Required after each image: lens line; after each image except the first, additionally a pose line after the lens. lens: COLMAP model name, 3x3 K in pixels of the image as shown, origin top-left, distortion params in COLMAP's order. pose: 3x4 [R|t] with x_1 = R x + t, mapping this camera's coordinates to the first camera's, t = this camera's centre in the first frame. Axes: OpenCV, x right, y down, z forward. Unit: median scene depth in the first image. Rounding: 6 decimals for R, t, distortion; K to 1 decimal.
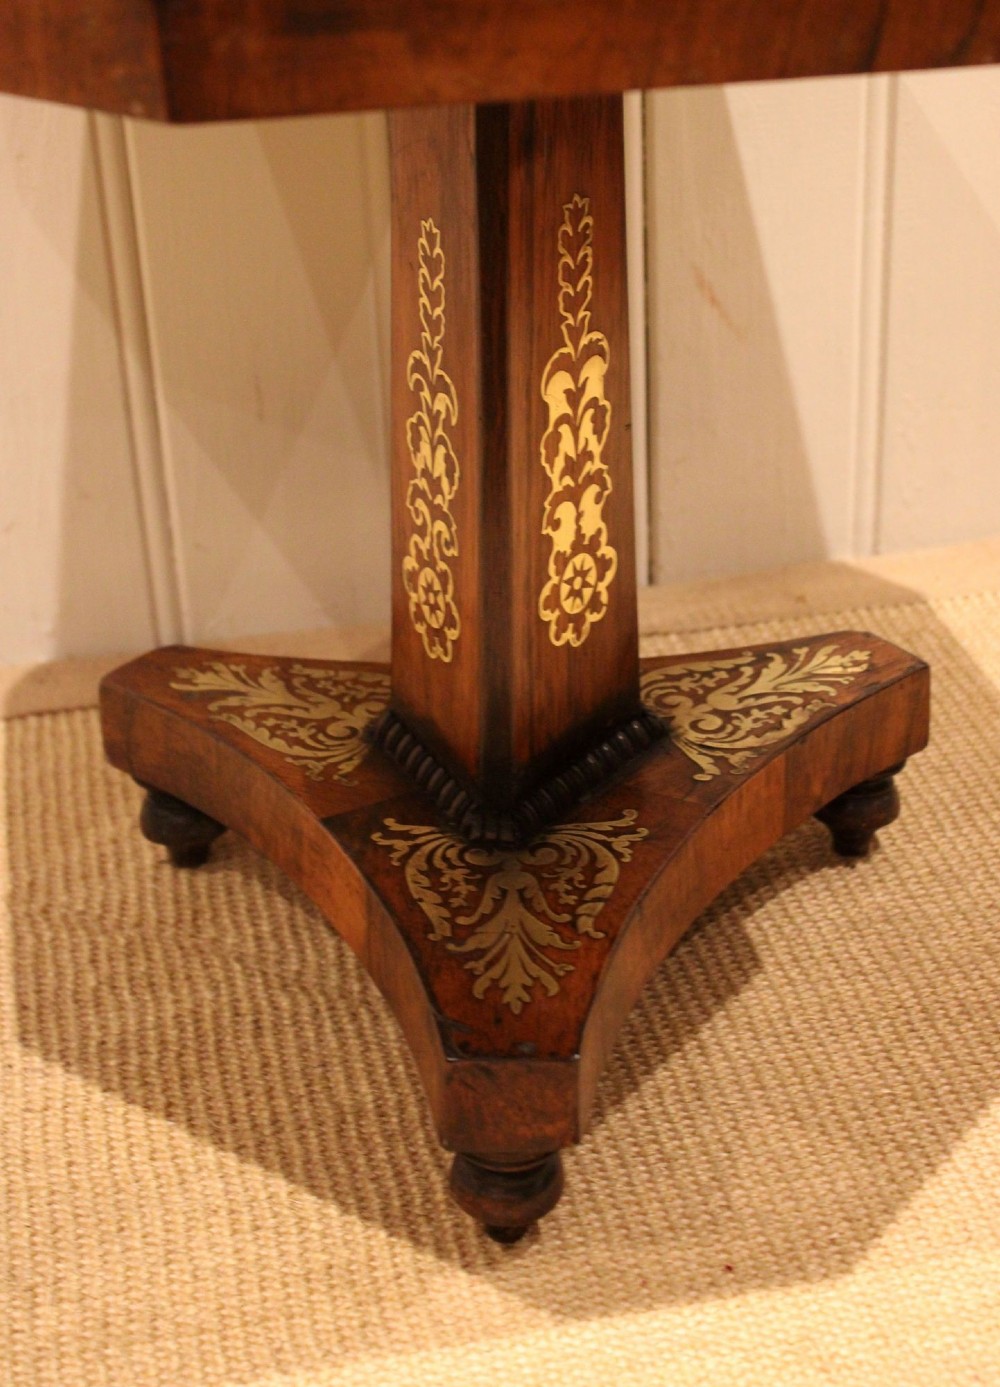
lens RADIAL K [[2410.2, 0, 512.9], [0, 2410.2, 582.0], [0, 0, 1]] dist [-0.033332, 0.000000]
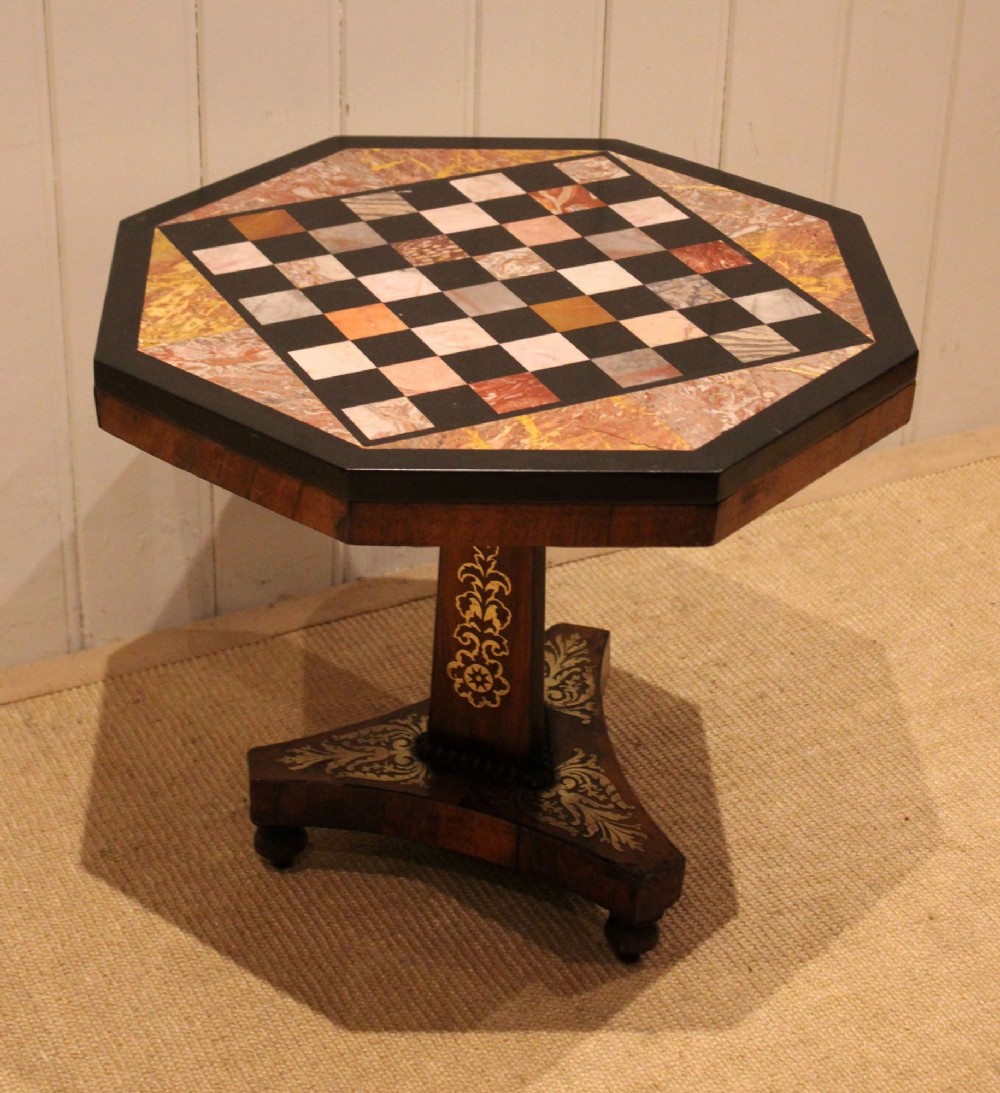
lens RADIAL K [[2591.4, 0, 423.1], [0, 2591.4, 358.4], [0, 0, 1]] dist [-0.011624, 0.000000]
pose [[0.794671, -0.242737, 0.556396, -1.193029], [0.243135, 0.967115, 0.074664, -0.418499], [-0.556223, 0.075946, 0.827556, -0.755296]]
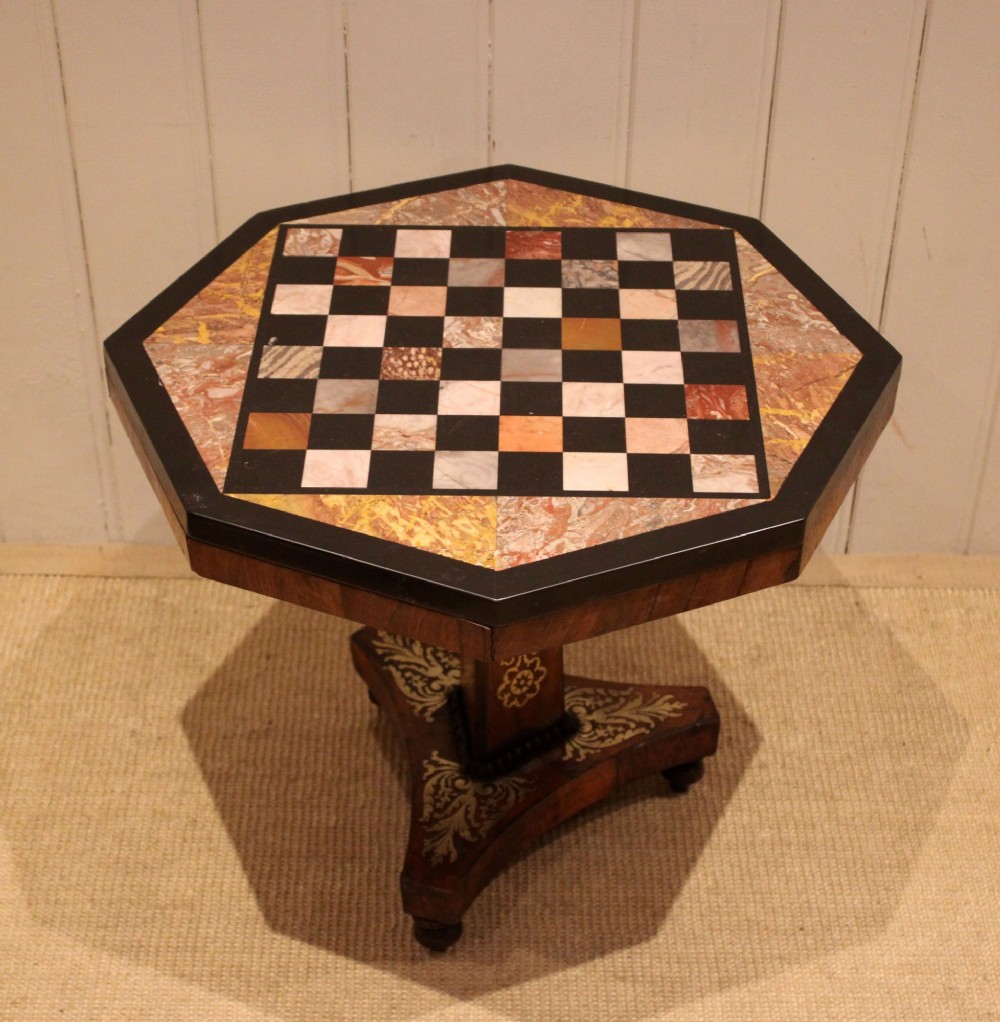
lens RADIAL K [[2086.4, 0, 492.5], [0, 2086.4, 514.4], [0, 0, 1]] dist [0.016361, 0.000000]
pose [[-0.198577, -0.569993, 0.797292, -1.466794], [0.432815, 0.678871, 0.593132, -1.244840], [-0.879340, 0.462862, 0.111893, 0.743196]]
